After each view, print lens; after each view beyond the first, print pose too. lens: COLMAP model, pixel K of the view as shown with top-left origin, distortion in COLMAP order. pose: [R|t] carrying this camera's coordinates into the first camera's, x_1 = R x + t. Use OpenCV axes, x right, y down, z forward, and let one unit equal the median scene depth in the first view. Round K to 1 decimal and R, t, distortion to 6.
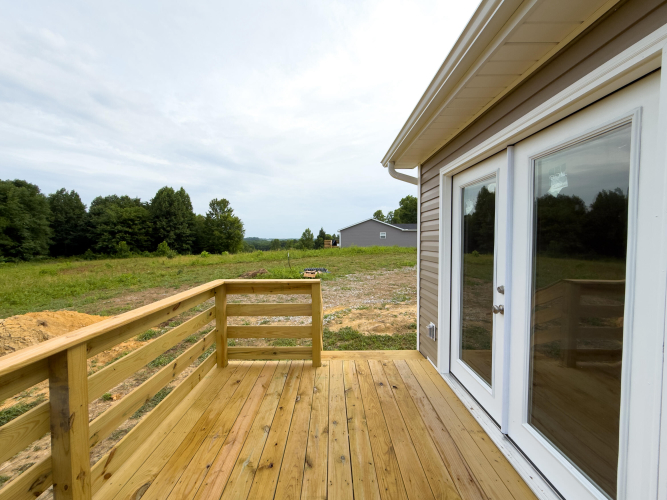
lens RADIAL K [[265.8, 0, 331.7], [0, 265.8, 249.7], [0, 0, 1]] dist [-0.000545, 0.000136]
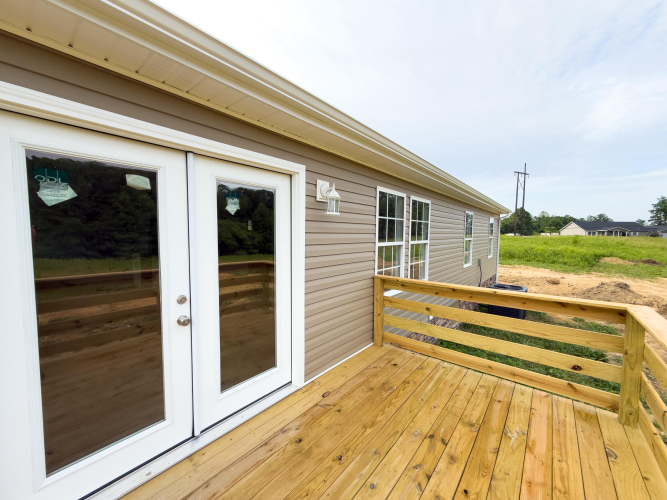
lens RADIAL K [[265.8, 0, 331.7], [0, 265.8, 249.7], [0, 0, 1]] dist [-0.000545, 0.000136]
pose [[-0.768534, -0.038454, 0.638653, -0.460256], [0.022875, 0.995903, 0.087491, -0.120770], [-0.639400, 0.081849, -0.764505, 1.711904]]
